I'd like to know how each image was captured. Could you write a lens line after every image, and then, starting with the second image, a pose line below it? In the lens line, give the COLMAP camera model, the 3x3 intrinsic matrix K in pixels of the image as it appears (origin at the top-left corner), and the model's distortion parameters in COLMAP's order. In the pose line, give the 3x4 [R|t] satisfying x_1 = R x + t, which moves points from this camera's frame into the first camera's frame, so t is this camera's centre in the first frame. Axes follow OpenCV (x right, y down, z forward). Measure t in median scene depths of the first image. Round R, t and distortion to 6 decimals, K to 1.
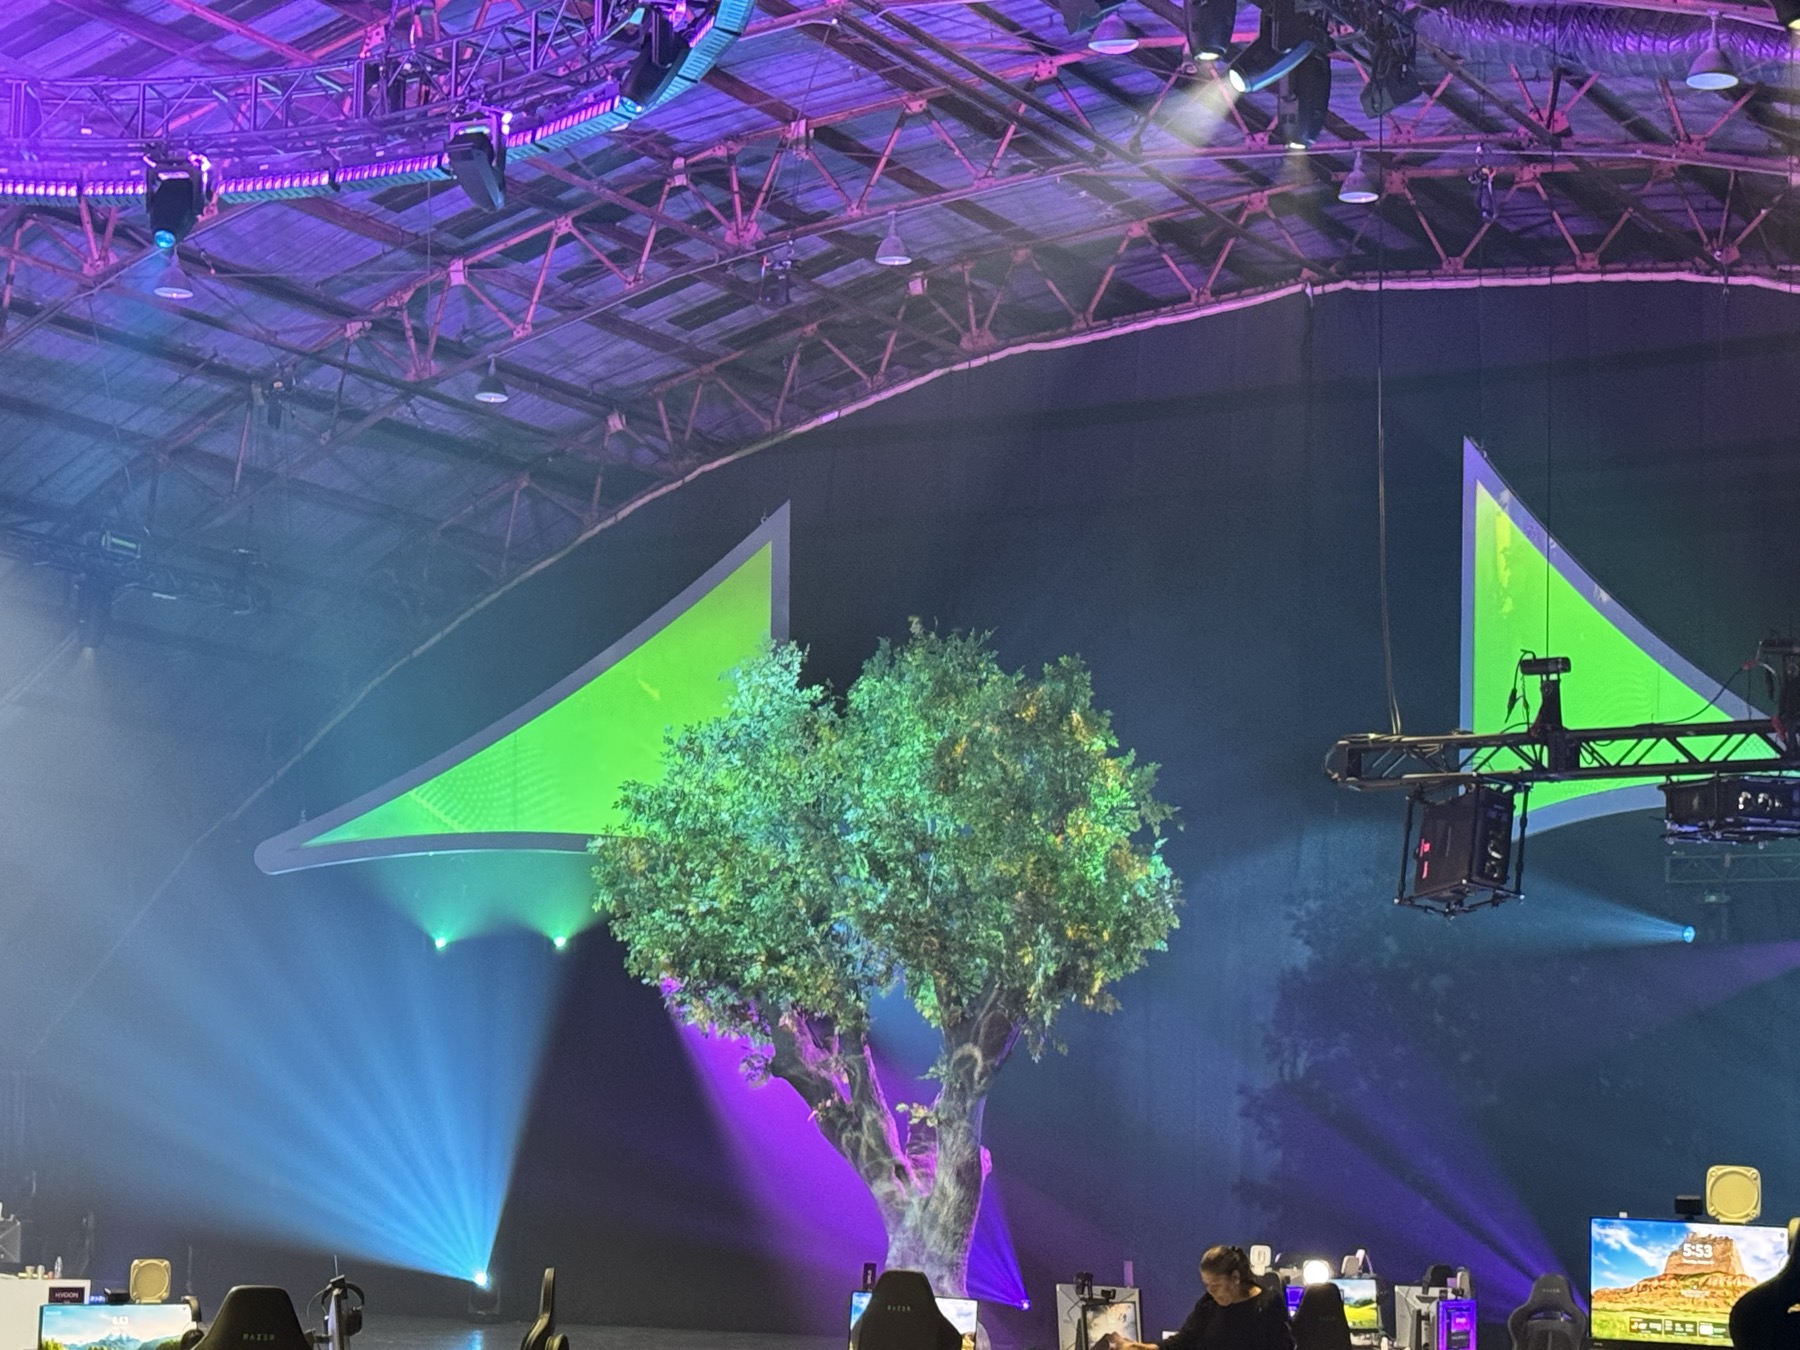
lens RADIAL K [[3500.5, 0, 891.6], [0, 3500.5, 729.3], [0, 0, 1]] dist [0.128054, 0.000000]
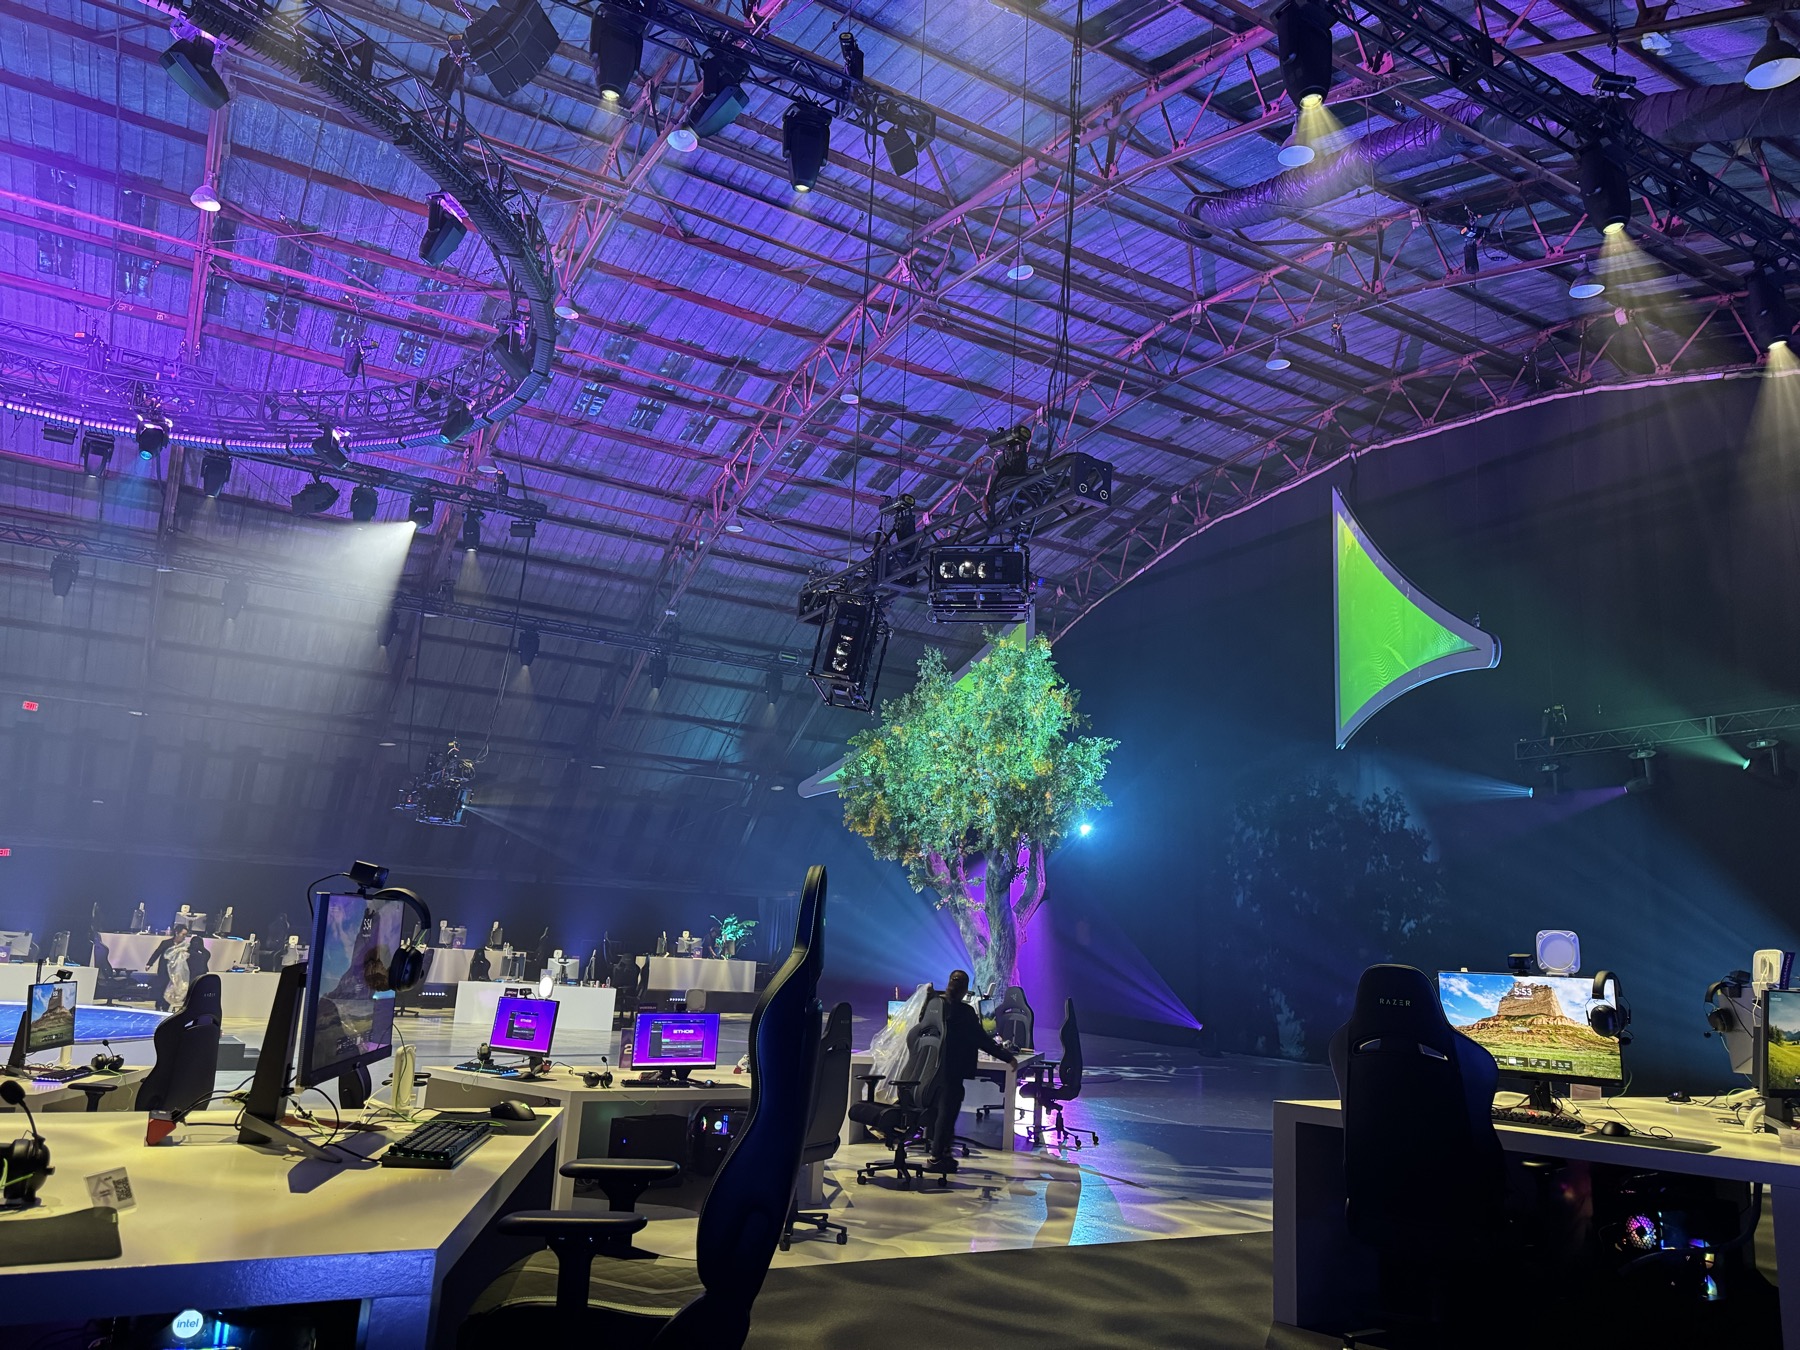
lens RADIAL K [[1254.4, 0, 898.5], [0, 1254.4, 690.3], [0, 0, 1]] dist [0.085991, -0.107432]
pose [[0.875385, -0.083078, -0.476235, 0.220421], [0.038052, 0.993907, -0.103441, 0.053147], [0.481927, 0.072429, 0.873213, 0.342225]]
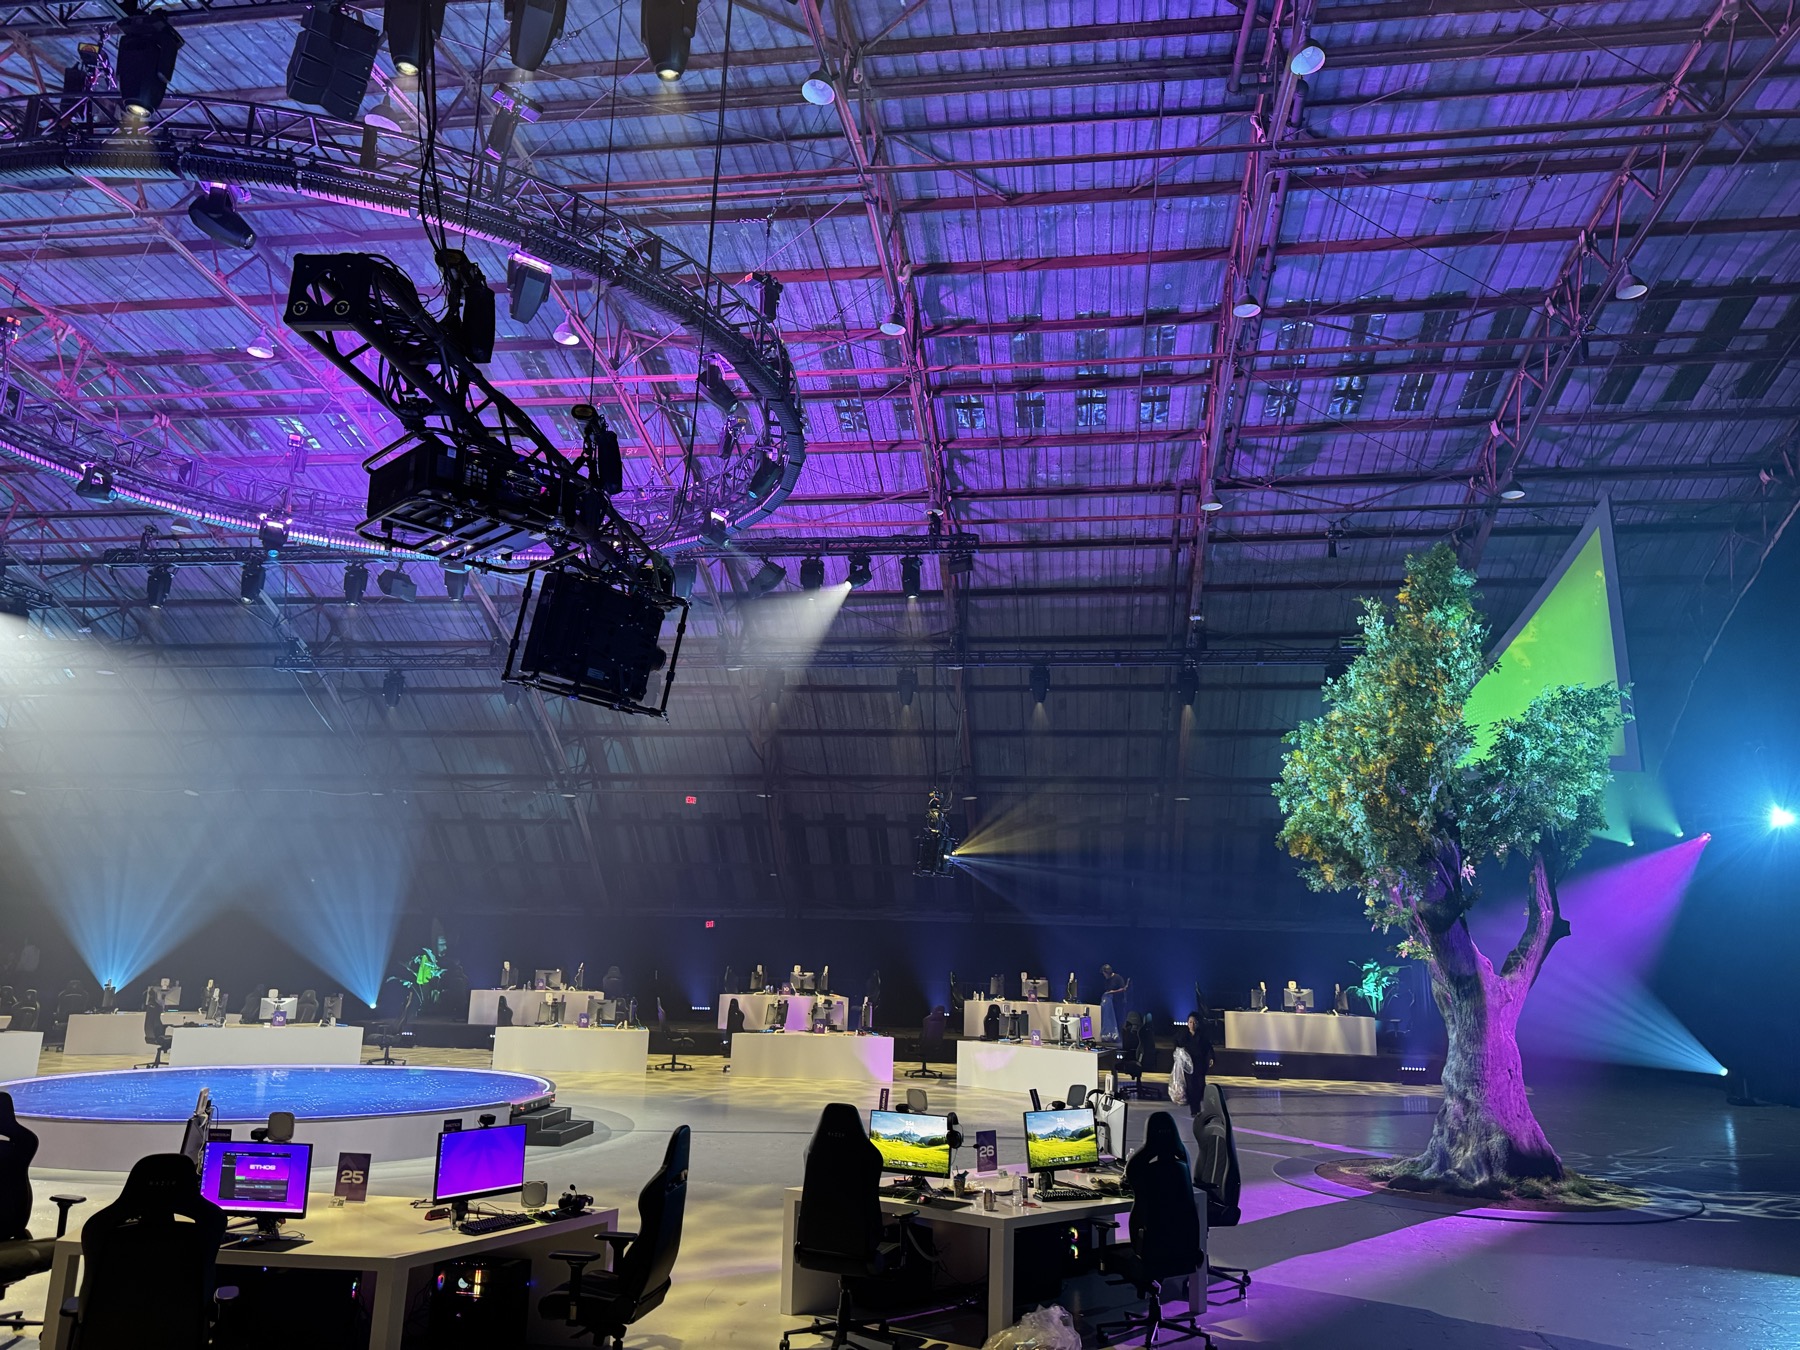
lens RADIAL K [[1254.4, 0, 897.8], [0, 1254.4, 684.0], [0, 0, 1]] dist [0.085991, -0.107432]
pose [[0.383024, -0.214164, -0.898569, 0.276433], [0.107585, 0.976475, -0.186873, 0.065438], [0.917452, -0.025096, 0.397054, 0.526737]]
